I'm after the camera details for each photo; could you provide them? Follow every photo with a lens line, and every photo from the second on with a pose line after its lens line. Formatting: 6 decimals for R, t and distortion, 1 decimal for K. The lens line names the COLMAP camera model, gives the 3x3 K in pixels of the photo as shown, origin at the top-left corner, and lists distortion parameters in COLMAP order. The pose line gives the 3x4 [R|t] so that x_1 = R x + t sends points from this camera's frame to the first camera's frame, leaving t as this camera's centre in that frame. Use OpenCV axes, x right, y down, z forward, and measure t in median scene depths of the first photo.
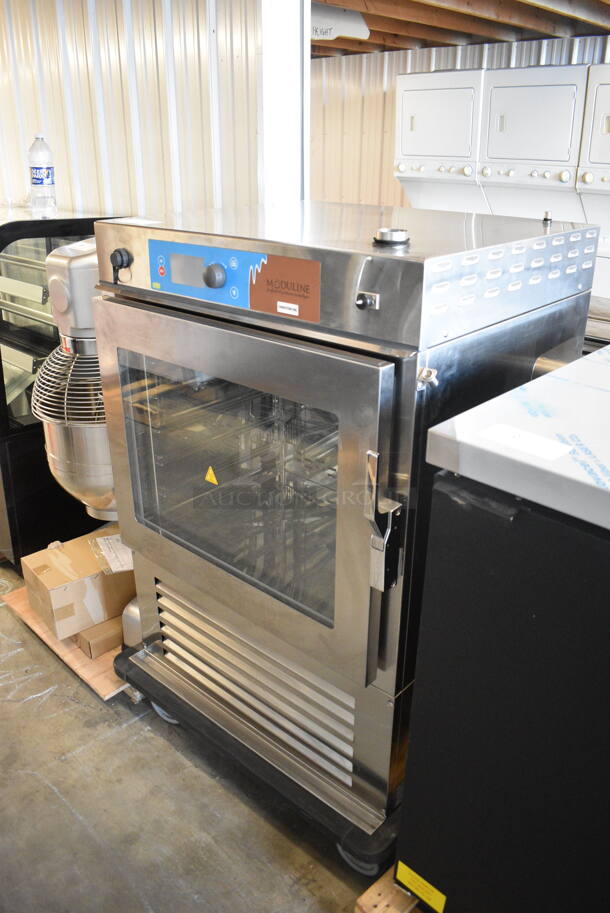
lens RADIAL K [[706.2, 0, 305.0], [0, 706.2, 456.5], [0, 0, 1]] dist [-0.102787, 0.015065]
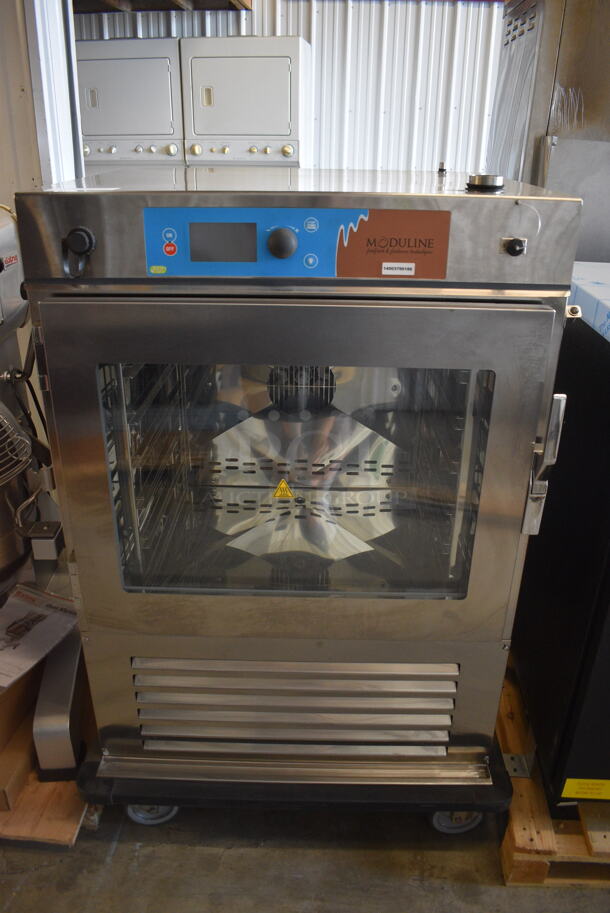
lens RADIAL K [[706.2, 0, 305.0], [0, 706.2, 456.5], [0, 0, 1]] dist [-0.102787, 0.015065]
pose [[0.758254, -0.269131, 0.593817, -0.507803], [0.260024, 0.960082, 0.103101, -0.076316], [-0.597861, 0.076230, 0.797967, 0.279251]]
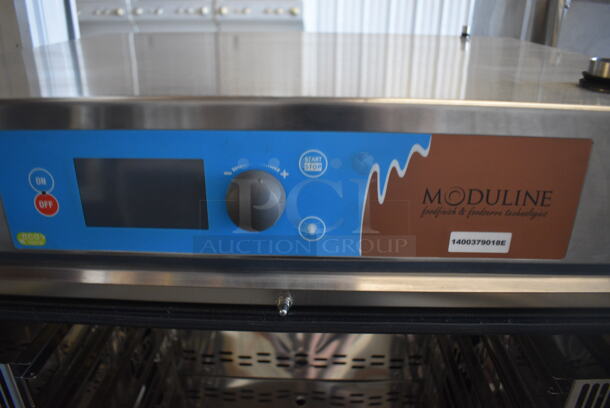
lens RADIAL K [[471.8, 0, 305.0], [0, 471.8, 204.0], [0, 0, 1]] dist [-0.102787, 0.015065]
pose [[0.764297, -0.255144, 0.592243, -0.208303], [0.259263, 0.962482, 0.080066, -0.209767], [-0.590452, 0.092353, 0.801772, 0.594551]]
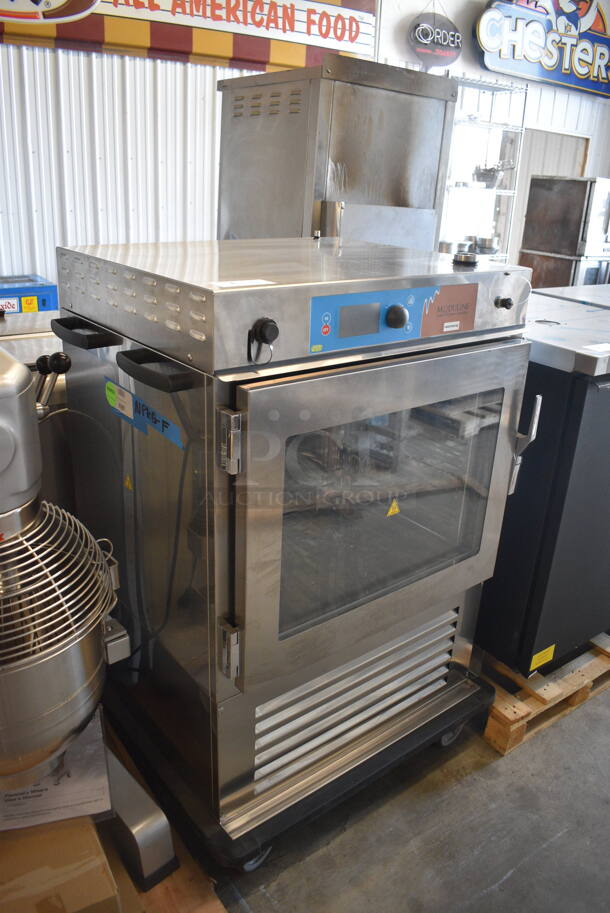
lens RADIAL K [[706.2, 0, 305.0], [0, 706.2, 456.5], [0, 0, 1]] dist [-0.102787, 0.015065]
pose [[0.172465, -0.366996, 0.914095, -0.919613], [0.368046, 0.884797, 0.285793, -0.328337], [-0.913673, 0.287139, 0.287668, 0.686341]]
